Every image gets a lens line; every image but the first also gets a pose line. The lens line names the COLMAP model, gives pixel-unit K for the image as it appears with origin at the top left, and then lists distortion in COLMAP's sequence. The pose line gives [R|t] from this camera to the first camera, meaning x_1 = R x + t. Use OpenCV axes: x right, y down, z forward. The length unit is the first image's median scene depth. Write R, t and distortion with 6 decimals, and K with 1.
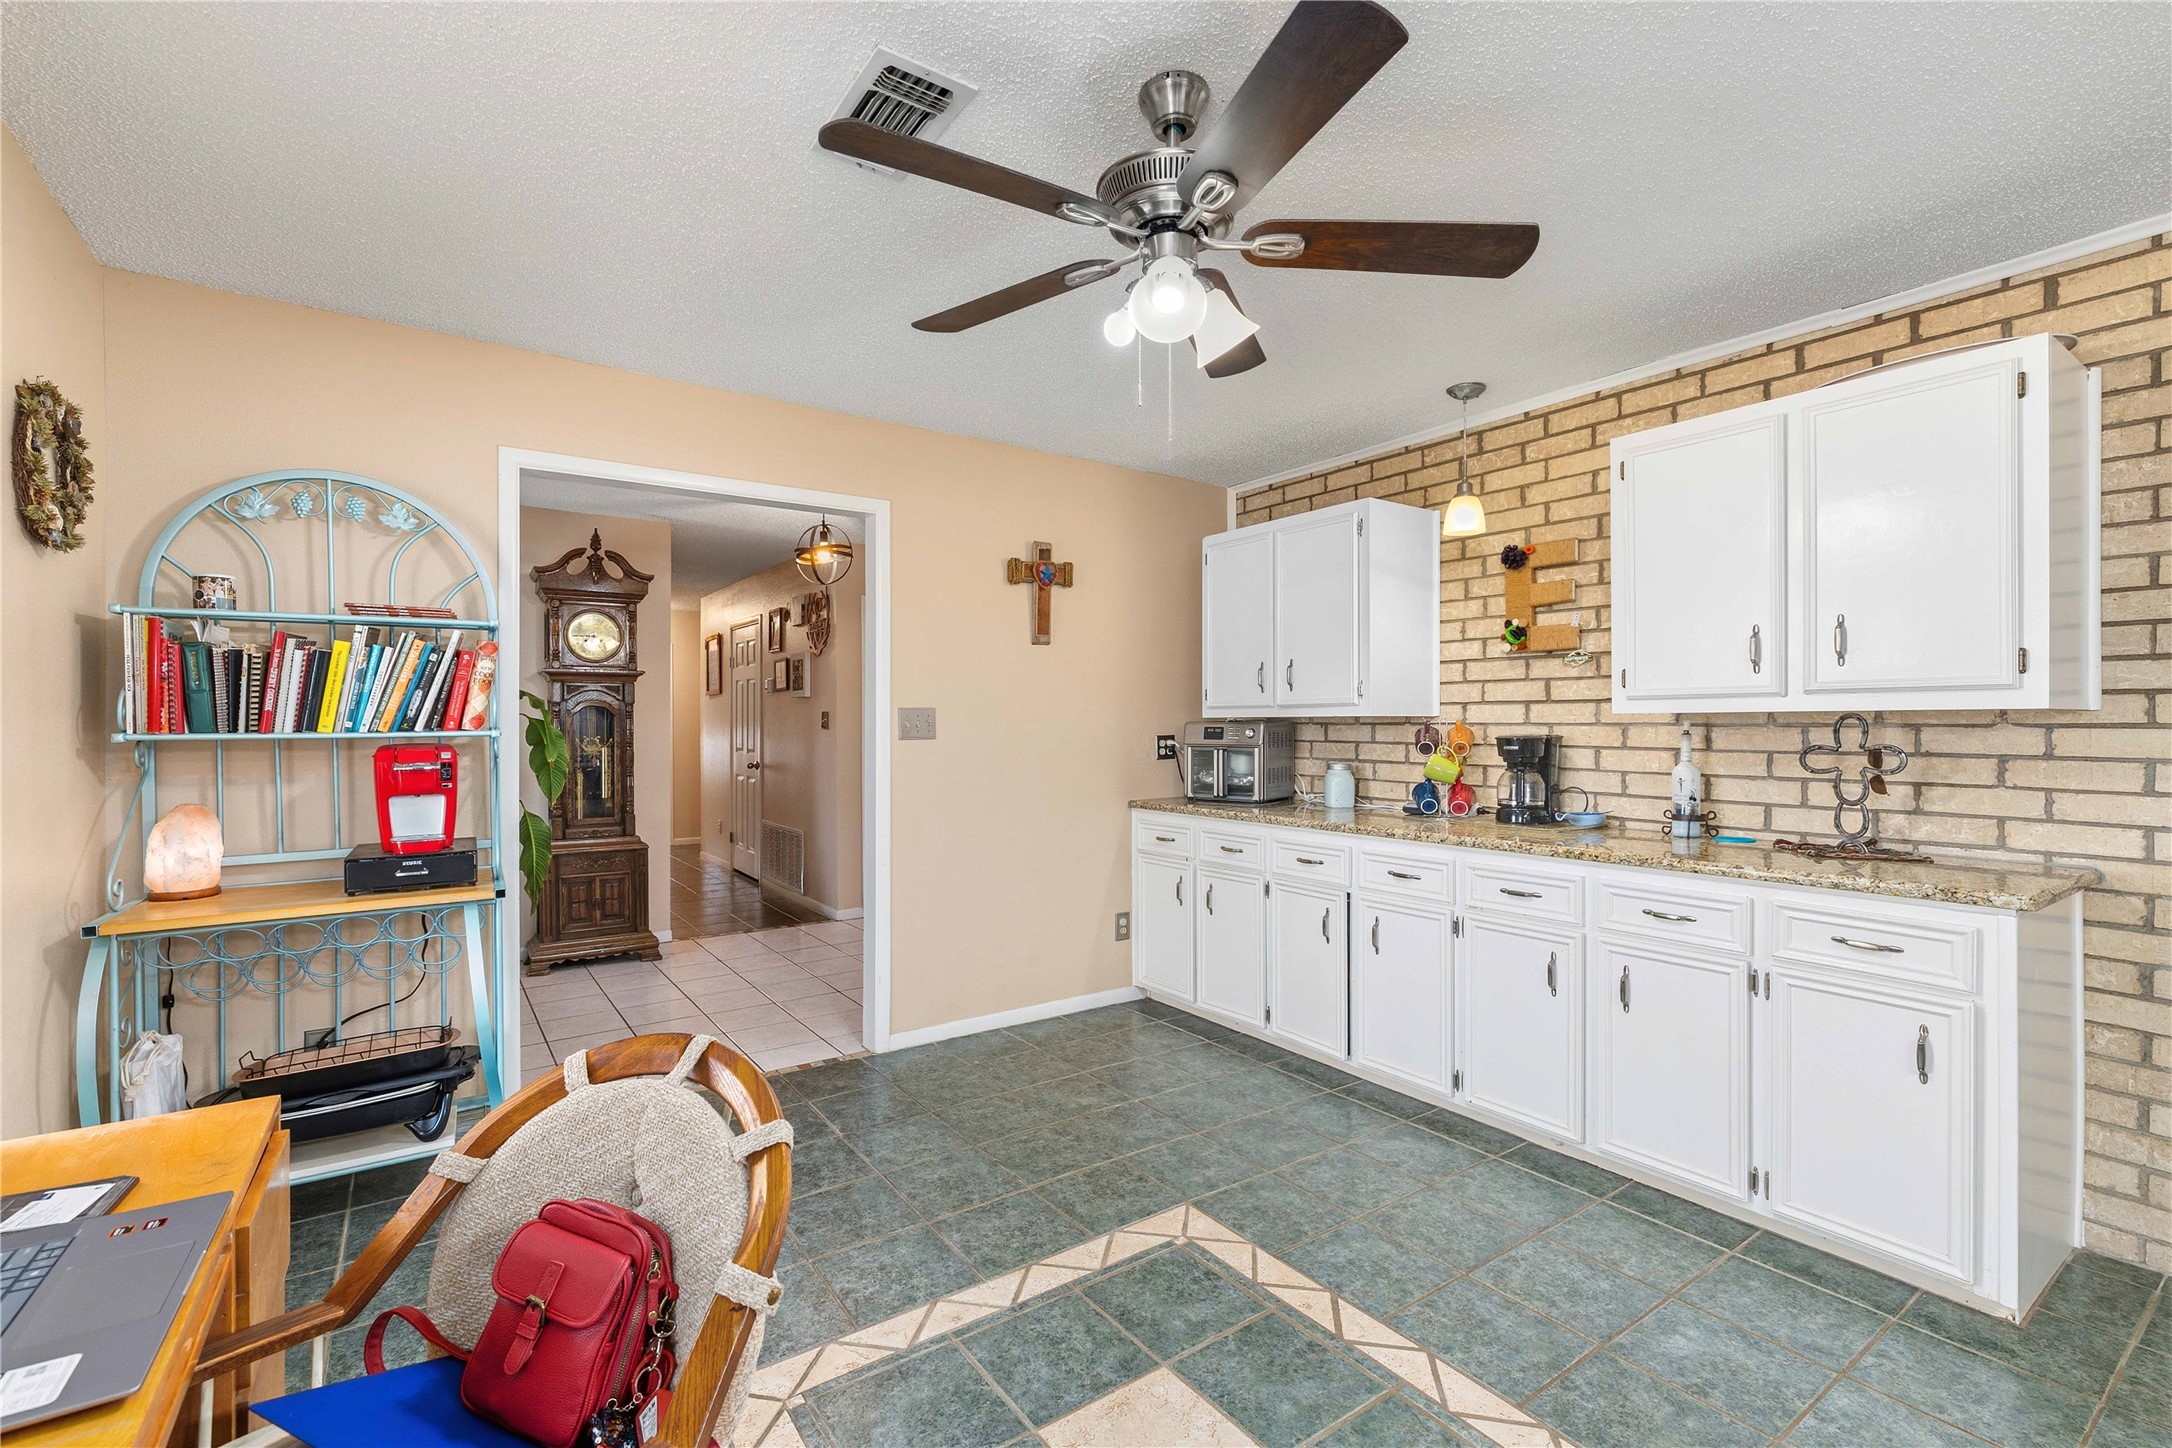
lens RADIAL K [[962.8, 0, 1075.9], [0, 962.8, 728.0], [0, 0, 1]] dist [0.000836, 0.001418]
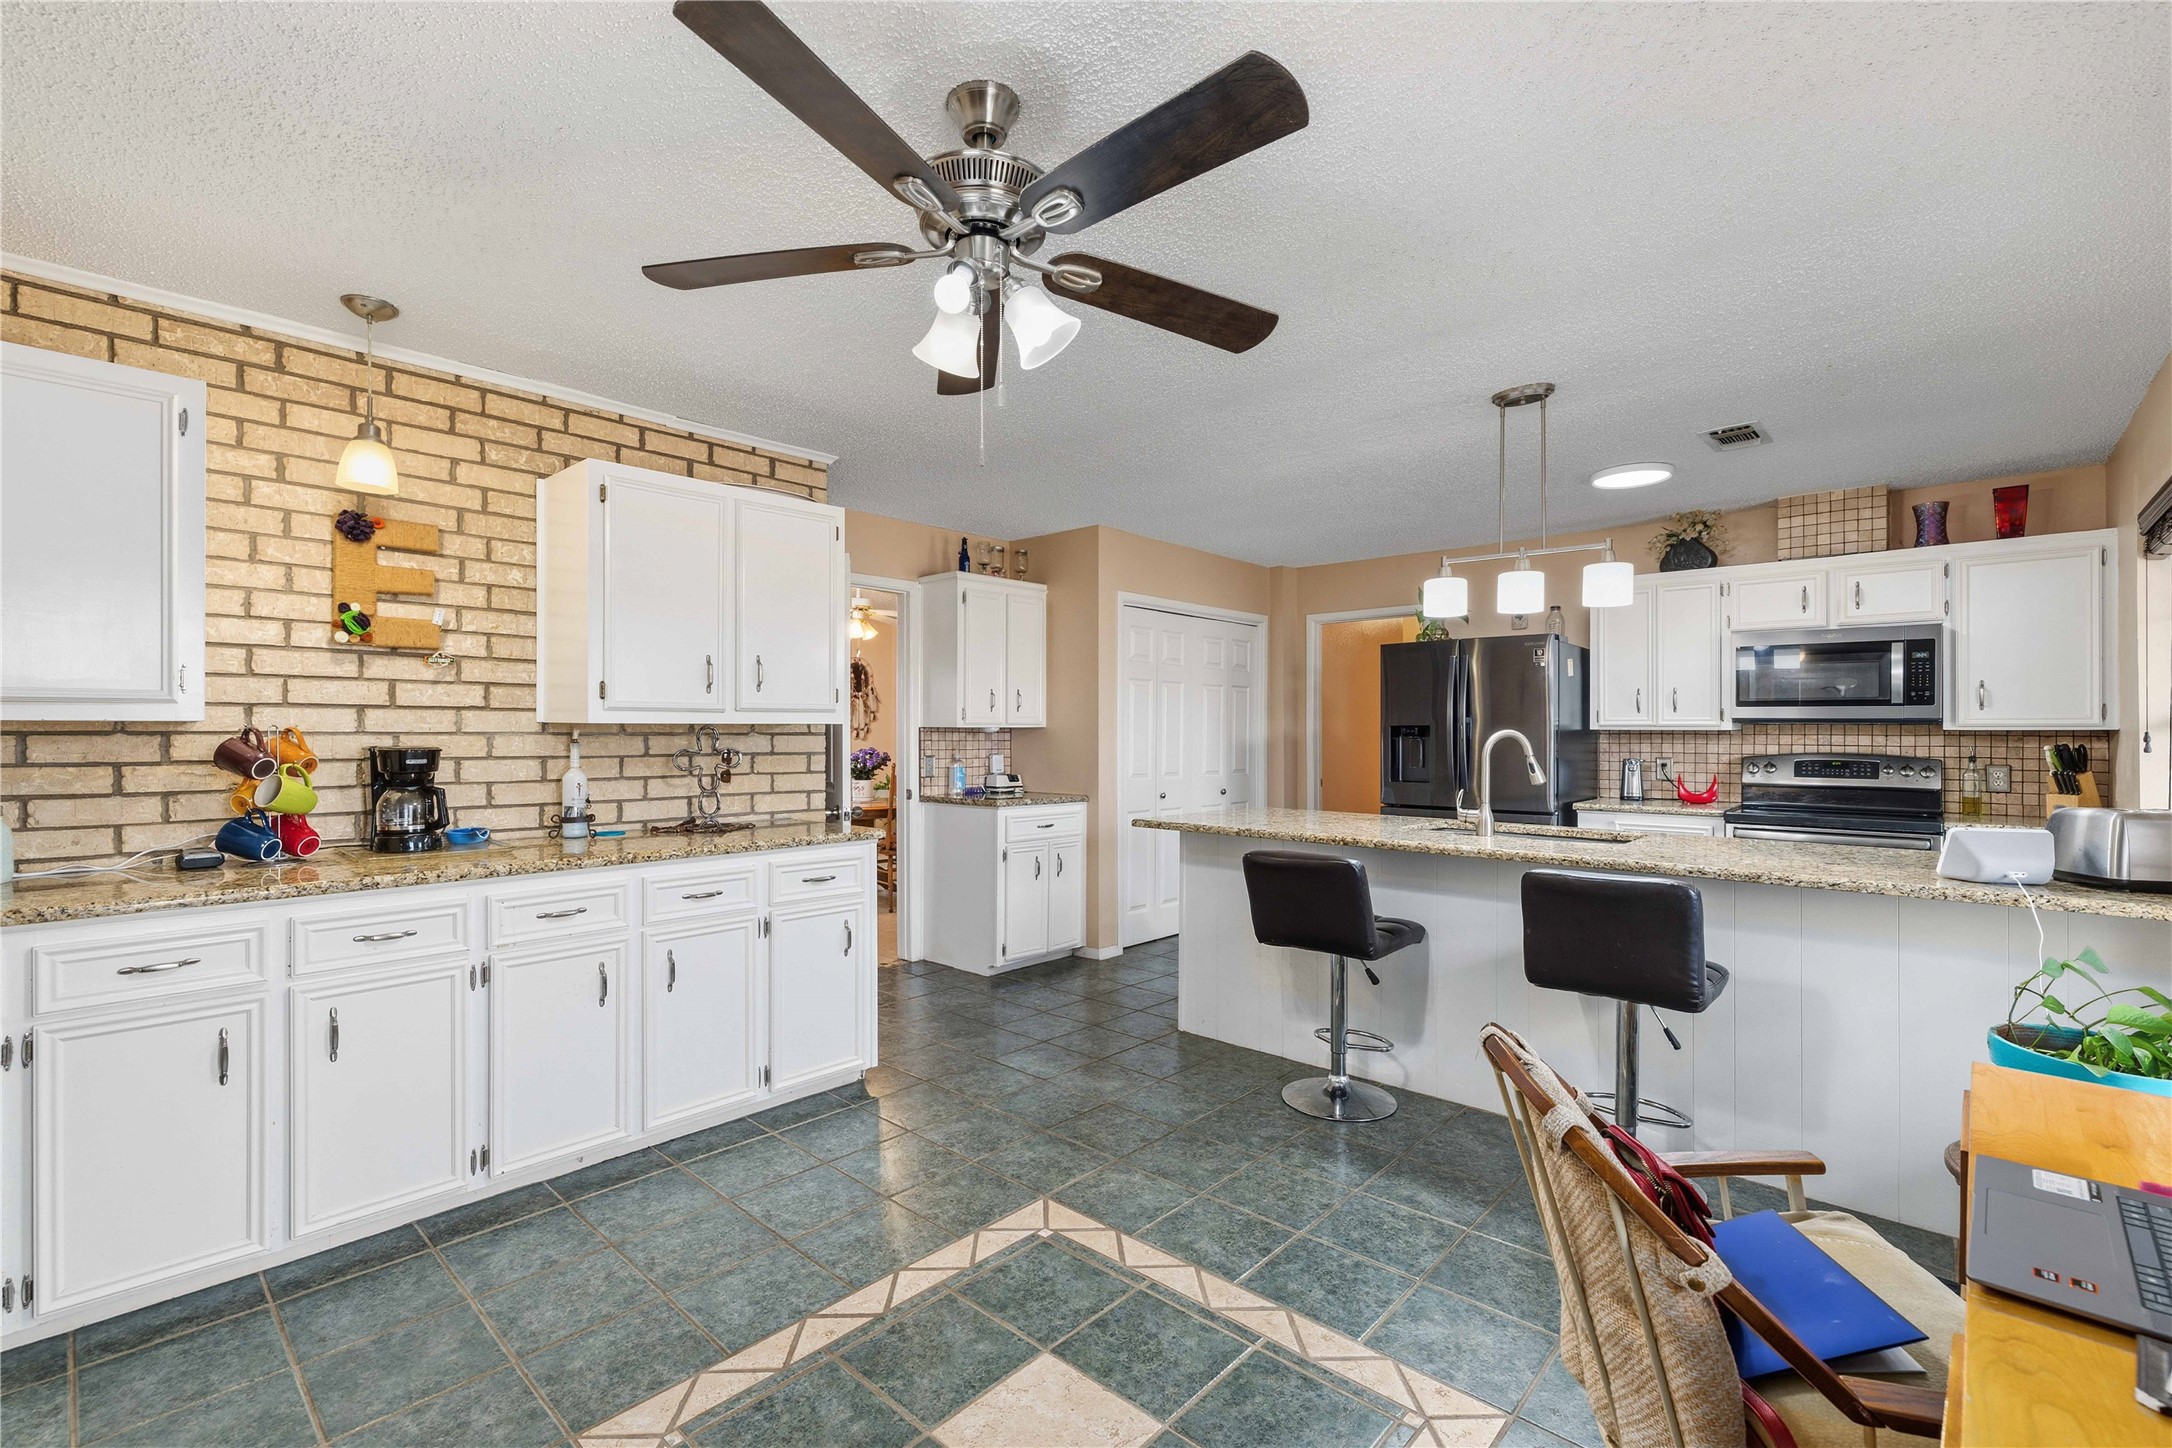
lens RADIAL K [[962.8, 0, 1074.6], [0, 962.8, 725.7], [0, 0, 1]] dist [0.000836, 0.001418]
pose [[-0.228922, 0.004758, 0.973433, -0.505656], [0.002048, 0.999988, -0.004406, -0.006156], [-0.973443, 0.000985, -0.228929, 0.646174]]
